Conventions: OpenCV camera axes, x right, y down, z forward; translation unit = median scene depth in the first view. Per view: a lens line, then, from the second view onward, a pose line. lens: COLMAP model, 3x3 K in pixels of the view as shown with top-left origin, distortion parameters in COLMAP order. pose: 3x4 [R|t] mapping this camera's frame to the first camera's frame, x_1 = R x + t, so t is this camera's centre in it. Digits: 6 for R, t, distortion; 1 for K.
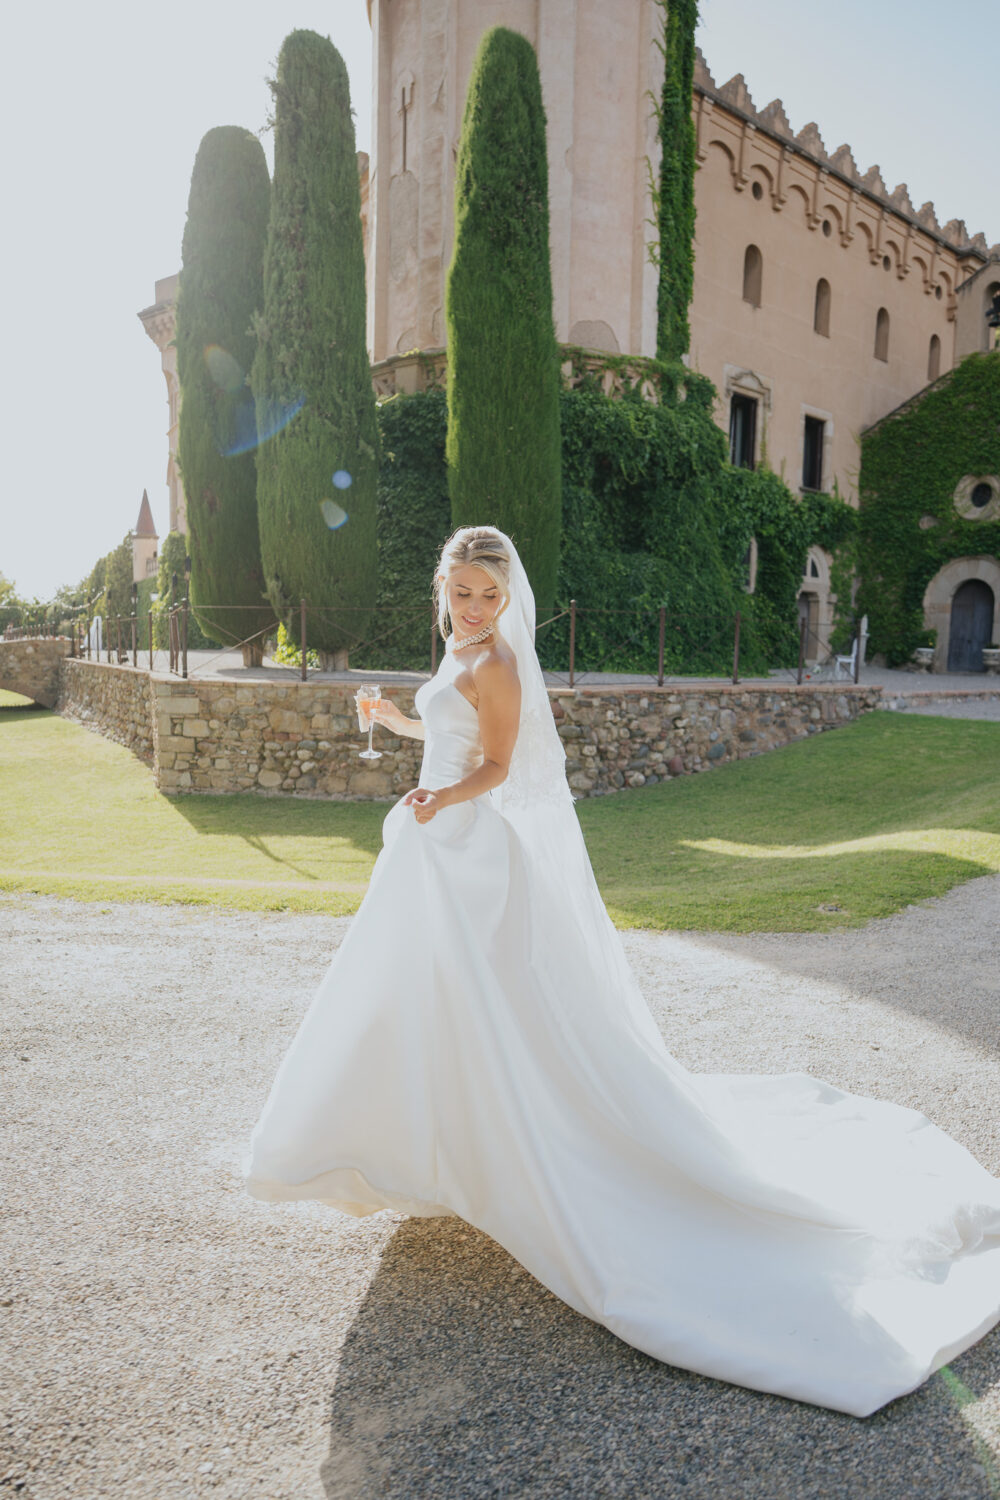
lens RADIAL K [[899.2, 0, 500.0], [0, 899.2, 750.0], [0, 0, 1]] dist [-0.098912, 0.057864]
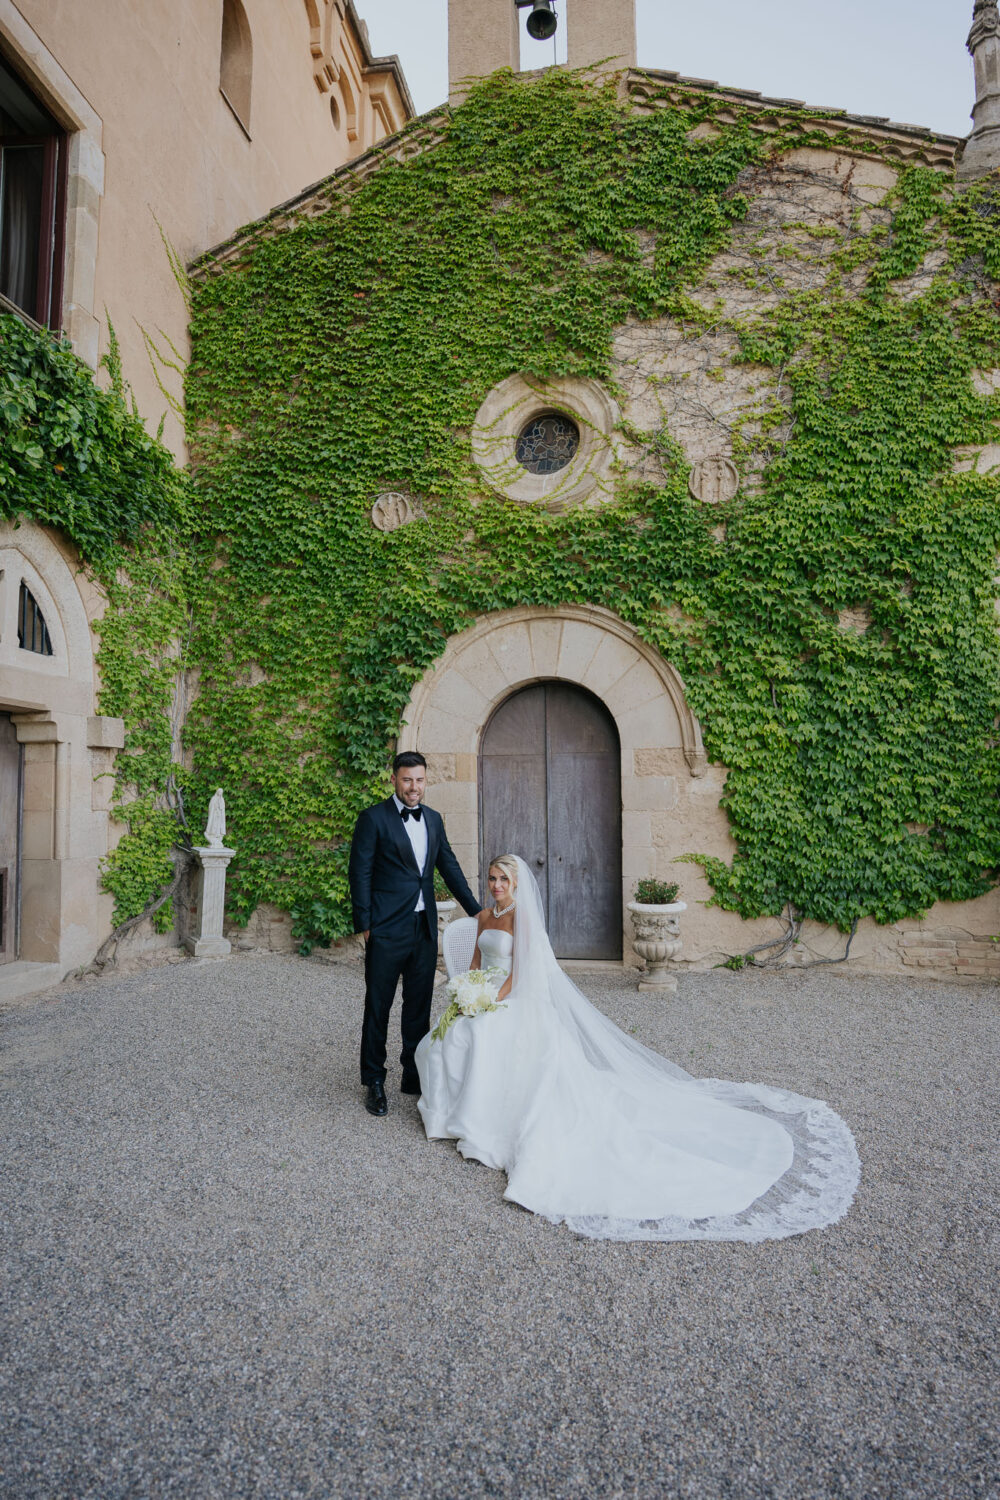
lens RADIAL K [[899.2, 0, 500.0], [0, 899.2, 750.0], [0, 0, 1]] dist [-0.098912, 0.057864]
pose [[0.730532, 0.015016, 0.682713, 0.277280], [0.100404, 0.986531, -0.129134, -0.118205], [-0.675457, 0.162884, 0.719185, 0.721136]]
